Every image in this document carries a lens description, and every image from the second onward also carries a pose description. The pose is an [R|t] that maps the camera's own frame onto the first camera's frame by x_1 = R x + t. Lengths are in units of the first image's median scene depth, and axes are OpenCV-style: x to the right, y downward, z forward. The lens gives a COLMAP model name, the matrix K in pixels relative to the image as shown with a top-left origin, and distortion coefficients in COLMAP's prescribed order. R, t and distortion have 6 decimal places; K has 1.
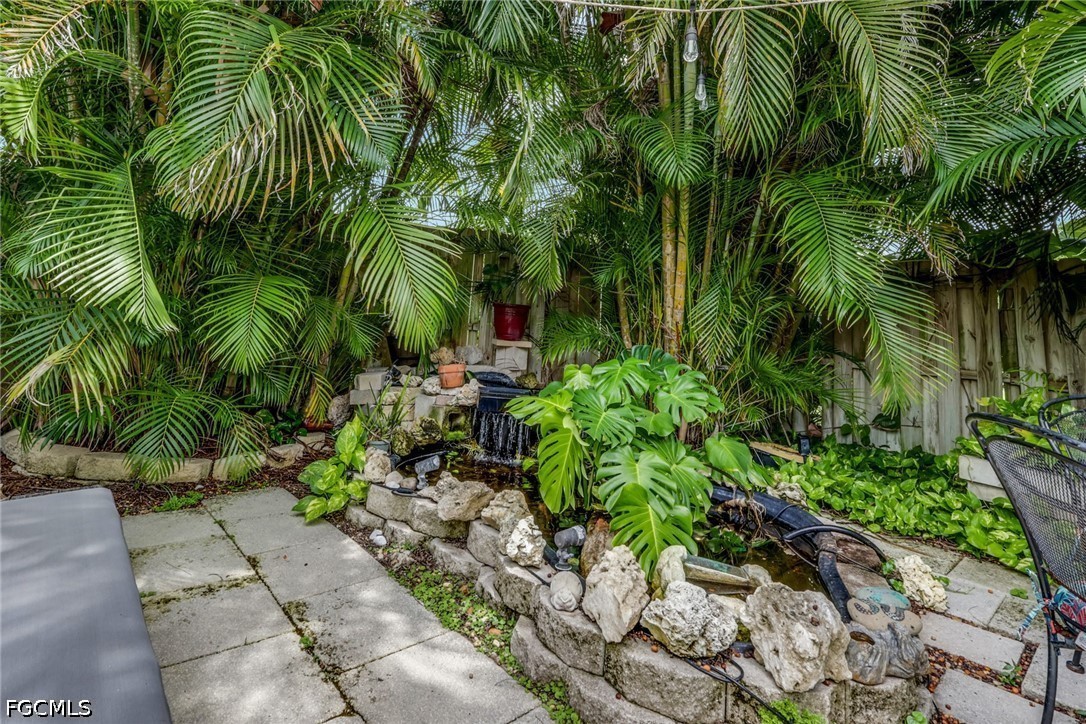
lens RADIAL K [[508.1, 0, 544.9], [0, 508.1, 374.6], [0, 0, 1]] dist [-0.001072, -0.000236]
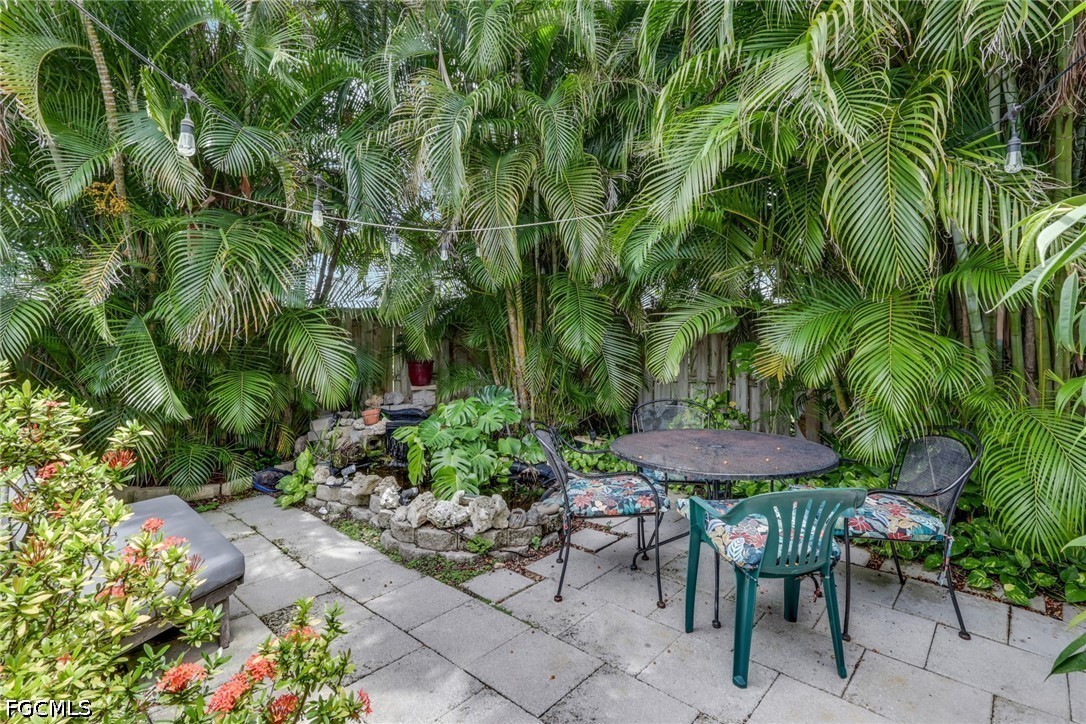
lens RADIAL K [[413.8, 0, 543.7], [0, 413.8, 420.4], [0, 0, 1]] dist [-0.000627, -0.000091]
pose [[0.987699, -0.106778, 0.114233, 0.318809], [0.099522, 0.992746, 0.067460, -0.031468], [-0.120608, -0.055262, 0.991161, -0.563074]]
